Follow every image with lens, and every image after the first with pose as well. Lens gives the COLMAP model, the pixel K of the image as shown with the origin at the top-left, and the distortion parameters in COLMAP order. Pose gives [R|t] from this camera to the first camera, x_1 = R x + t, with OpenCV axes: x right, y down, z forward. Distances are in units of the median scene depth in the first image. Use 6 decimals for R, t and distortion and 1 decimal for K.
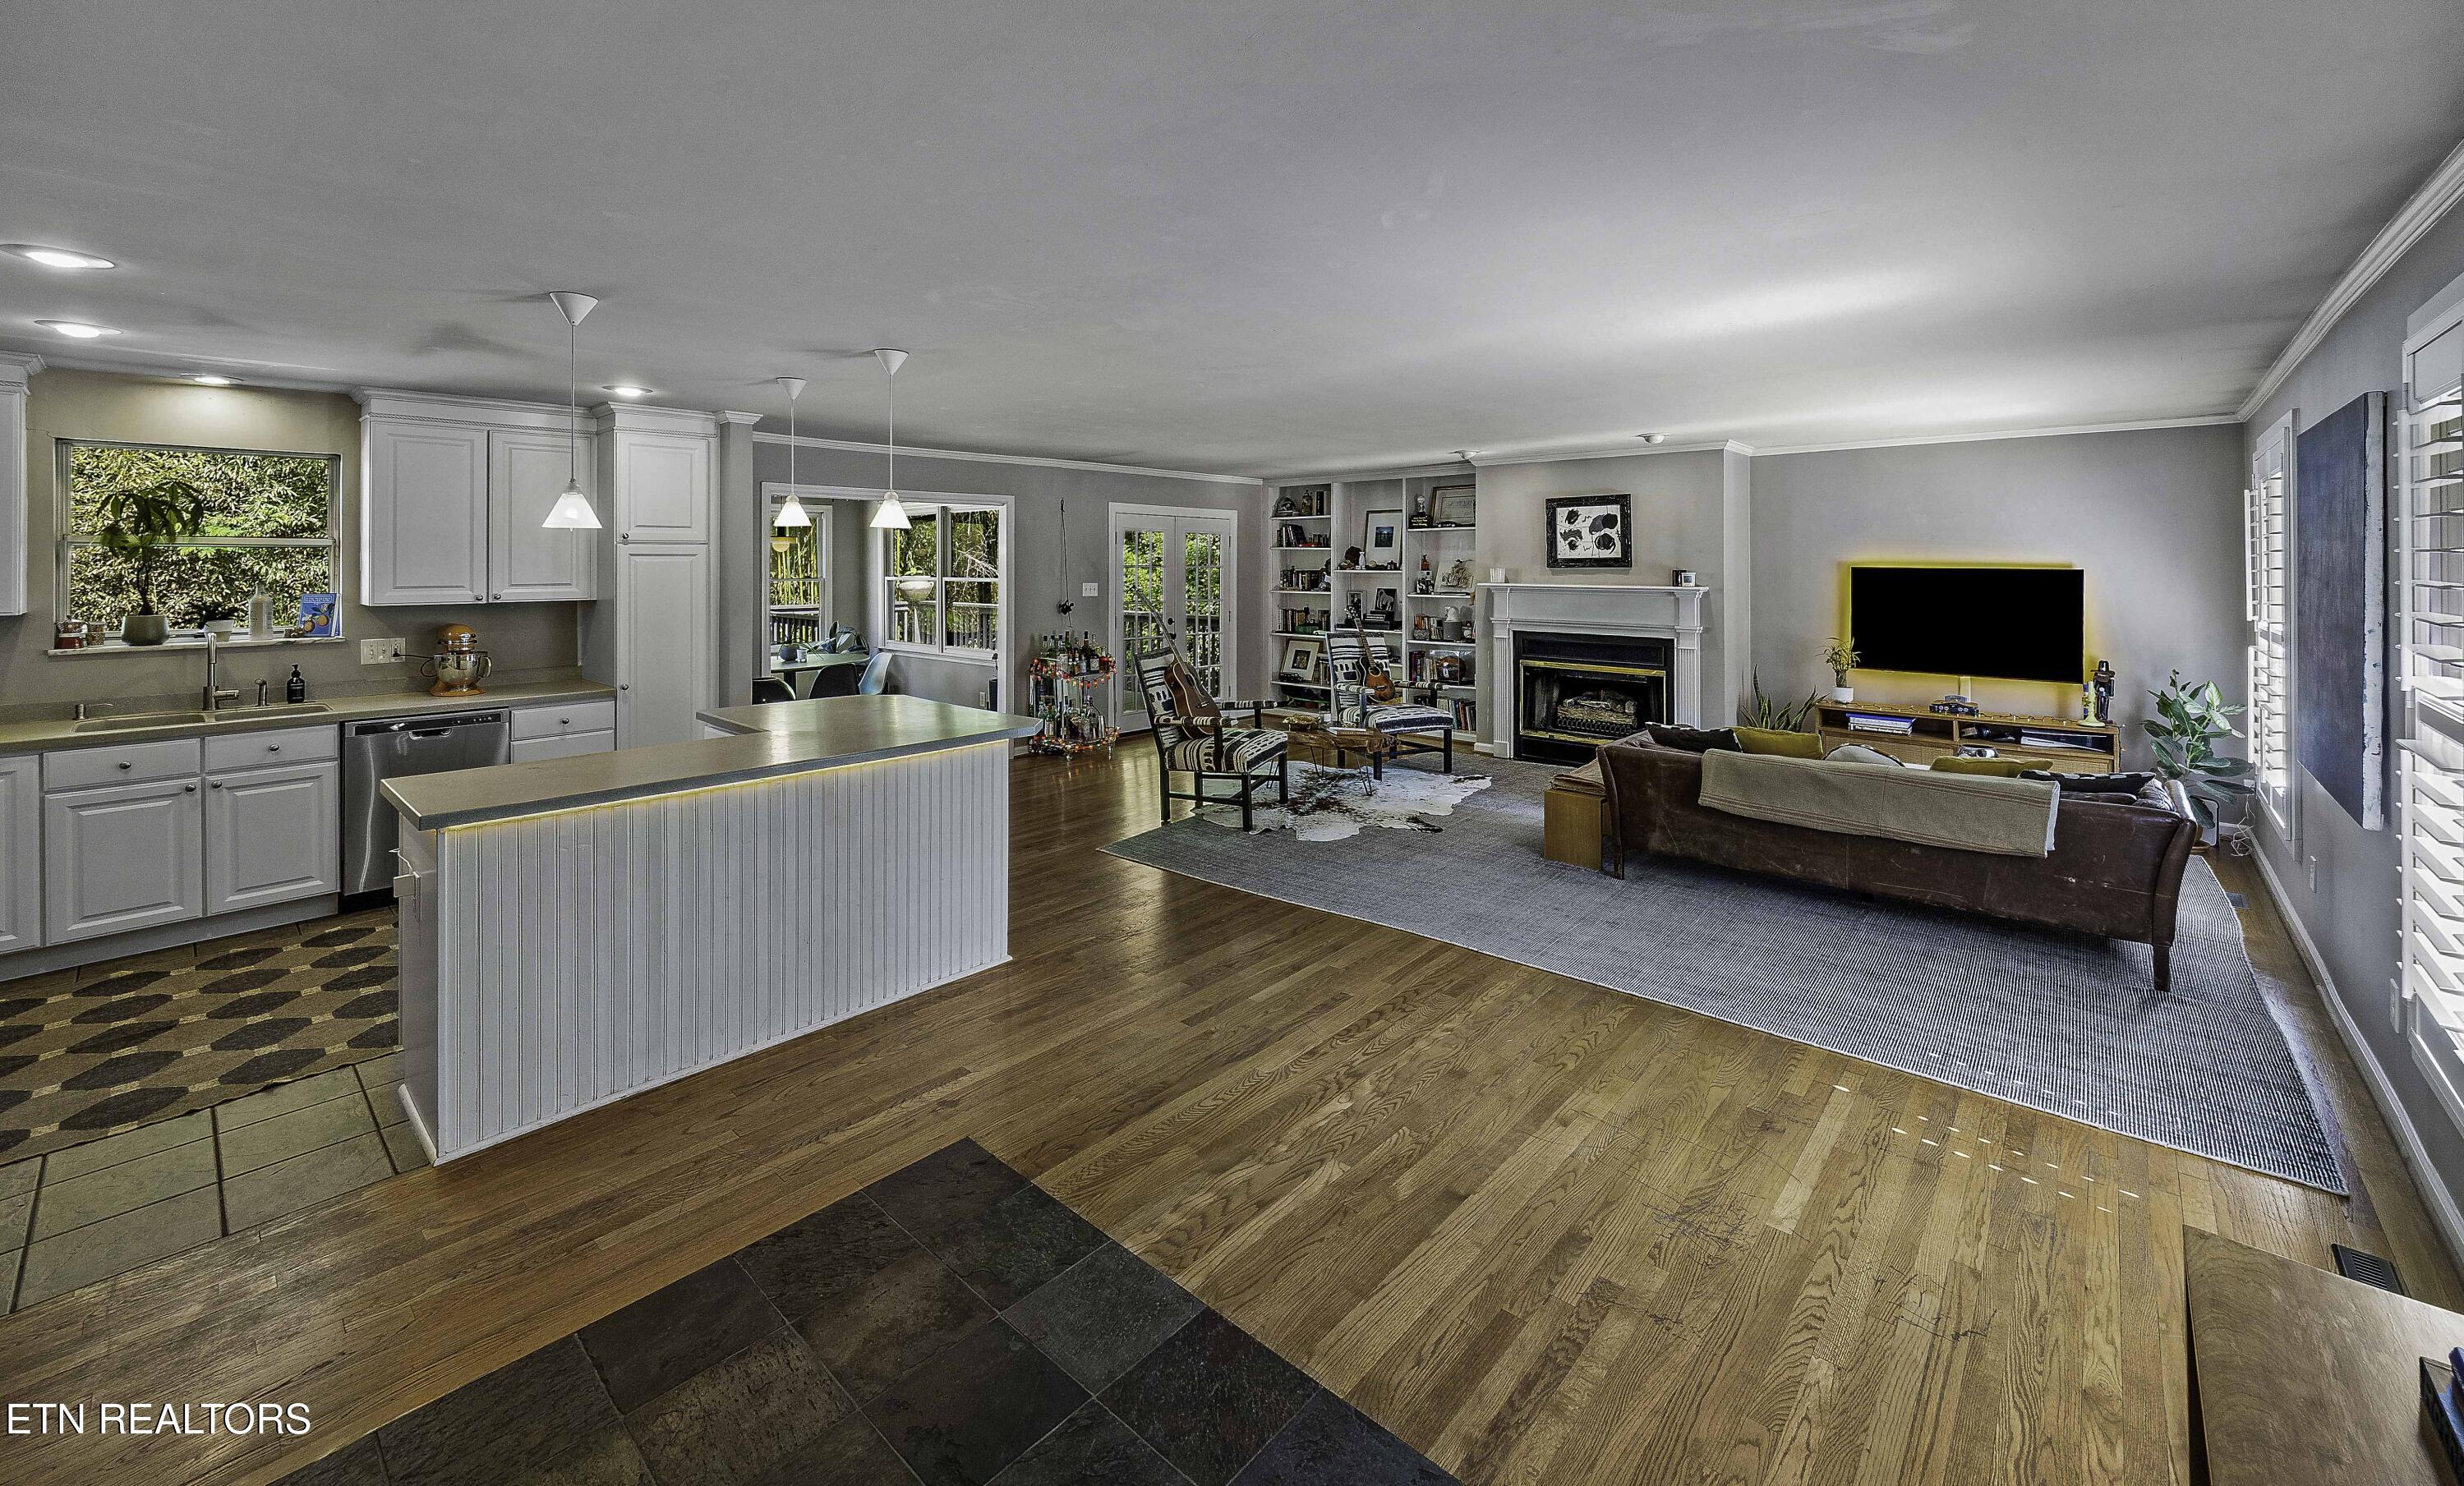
lens RADIAL K [[954.0, 0, 1232.0], [0, 954.0, 743.0], [0, 0, 1]] dist [0.000011, 0.000109]
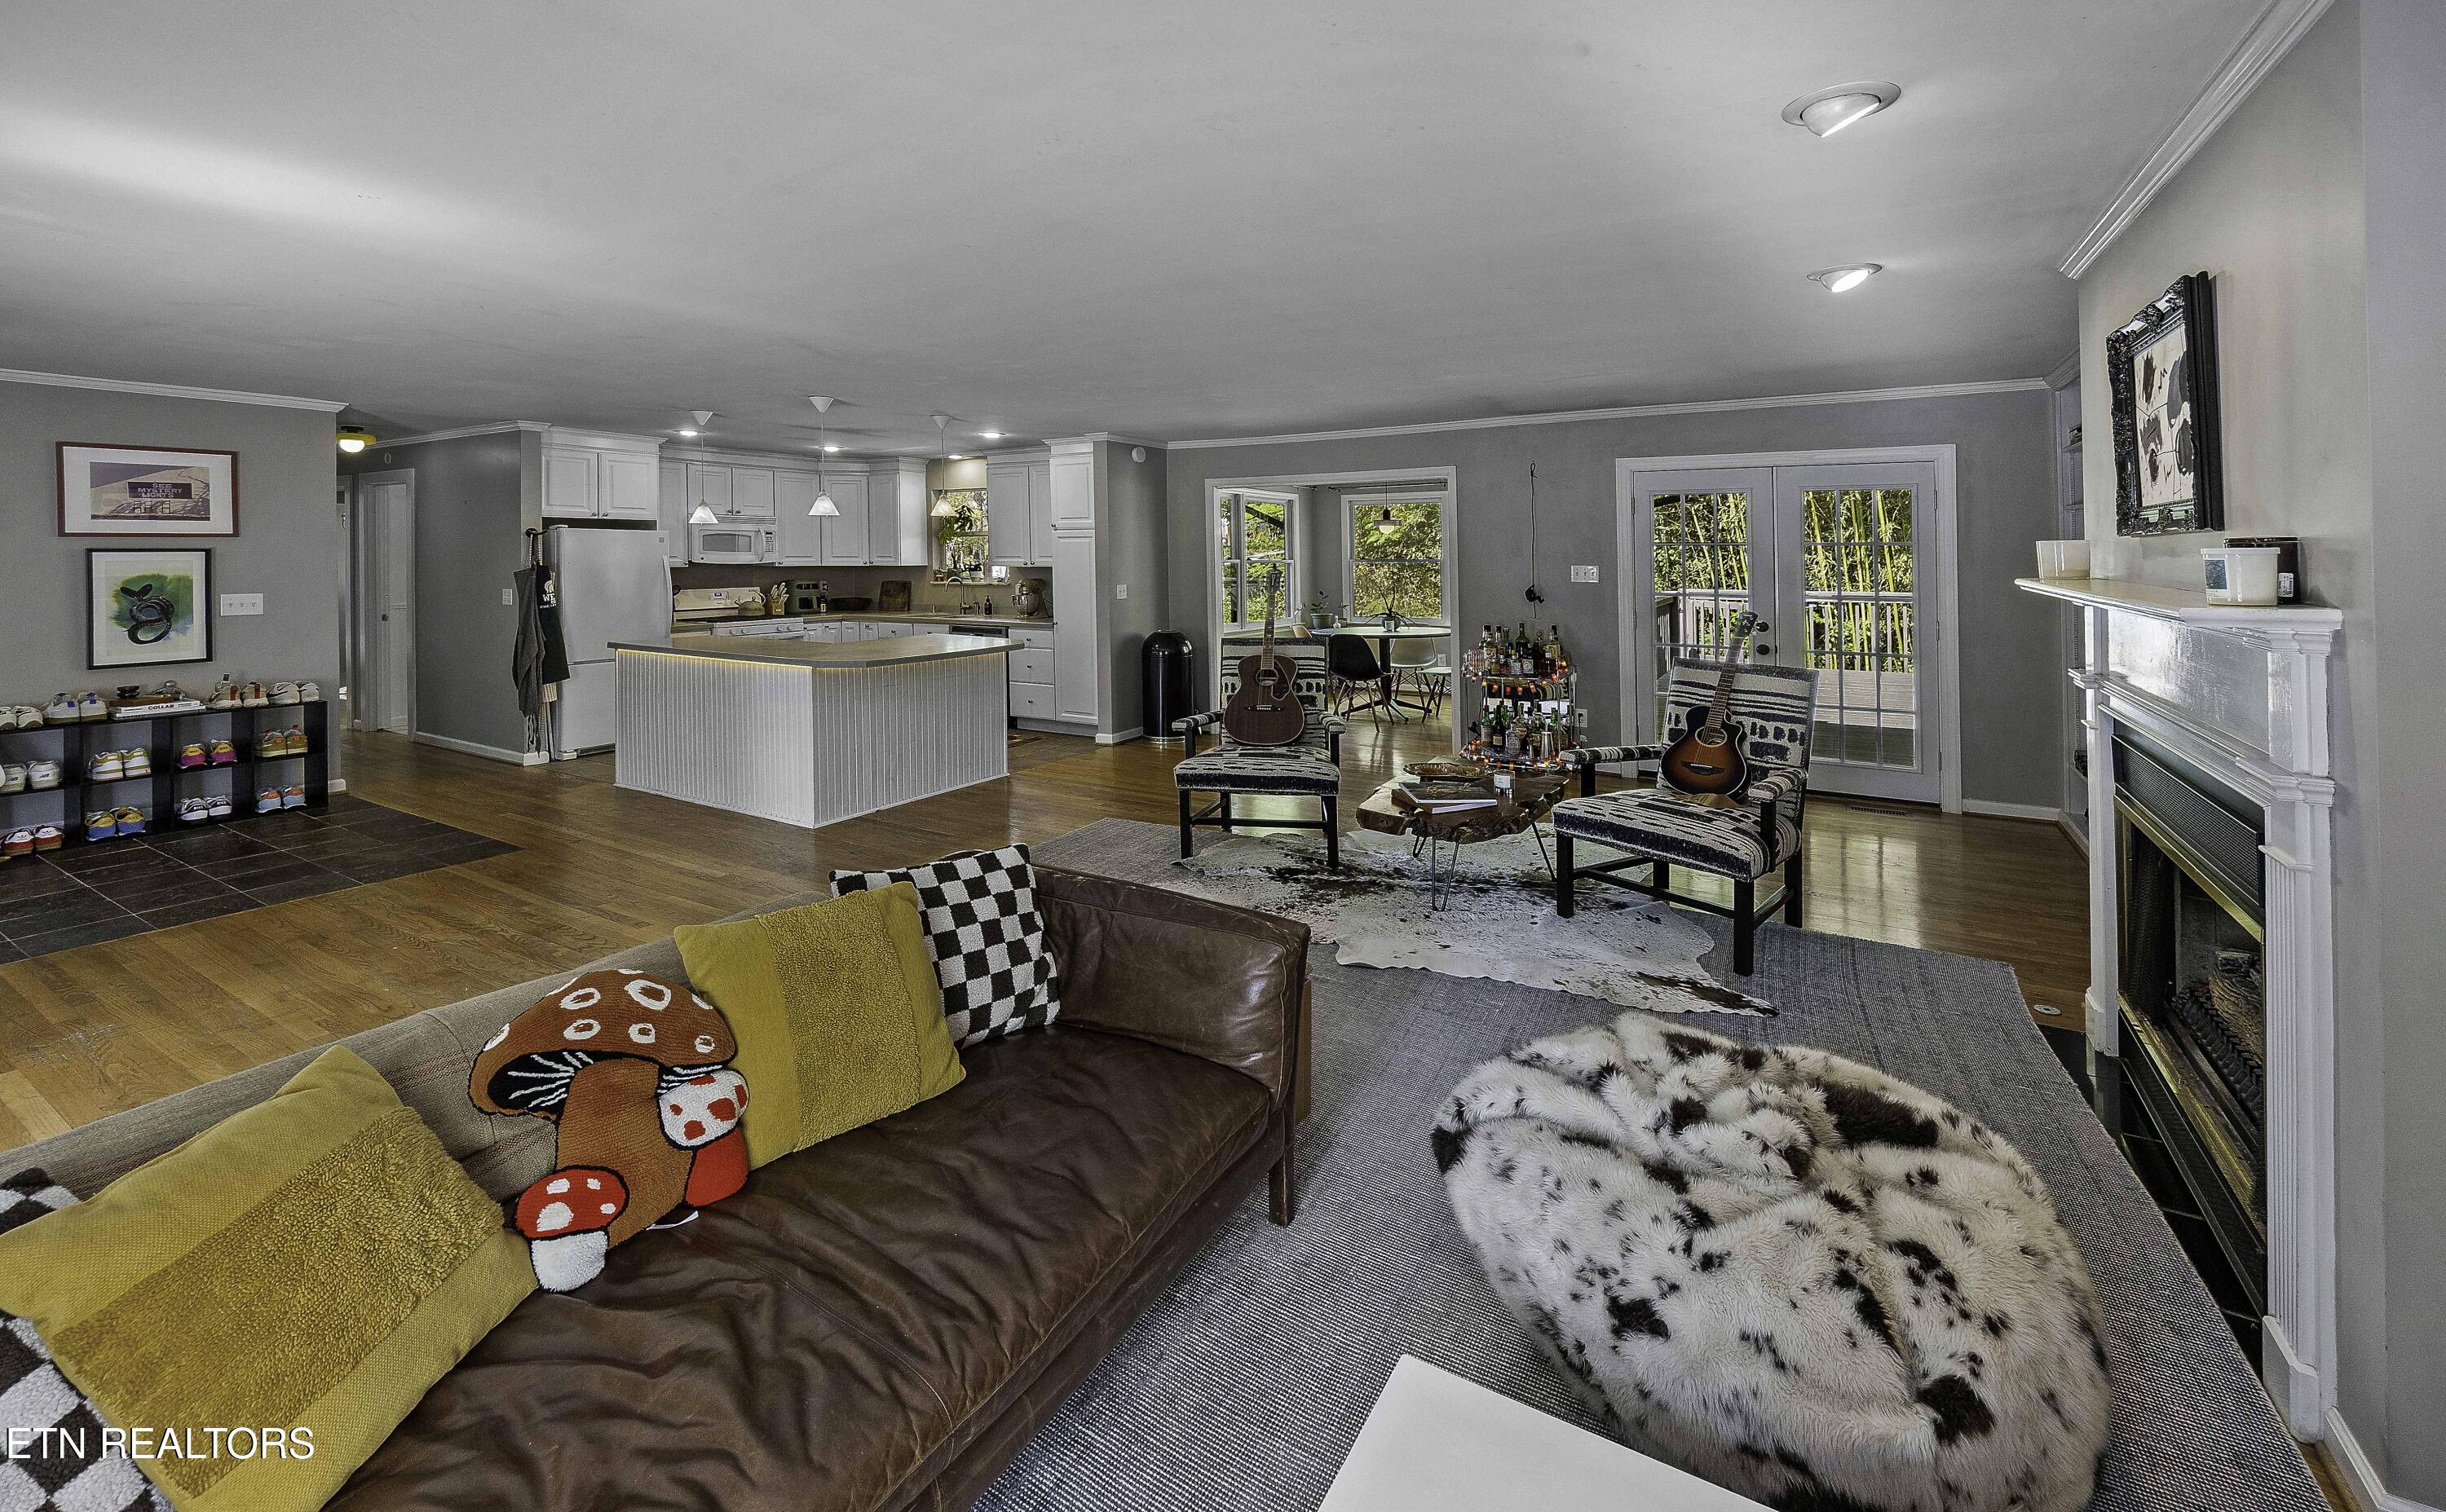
lens RADIAL K [[984.8, 0, 1223.0], [0, 984.8, 756.0], [0, 0, 1]] dist [0.000532, 0.000025]
pose [[0.183793, 0.205237, -0.961300, 1.192697], [-0.177600, 0.968798, 0.172882, -0.200420], [0.966788, 0.138952, 0.214508, 1.086541]]
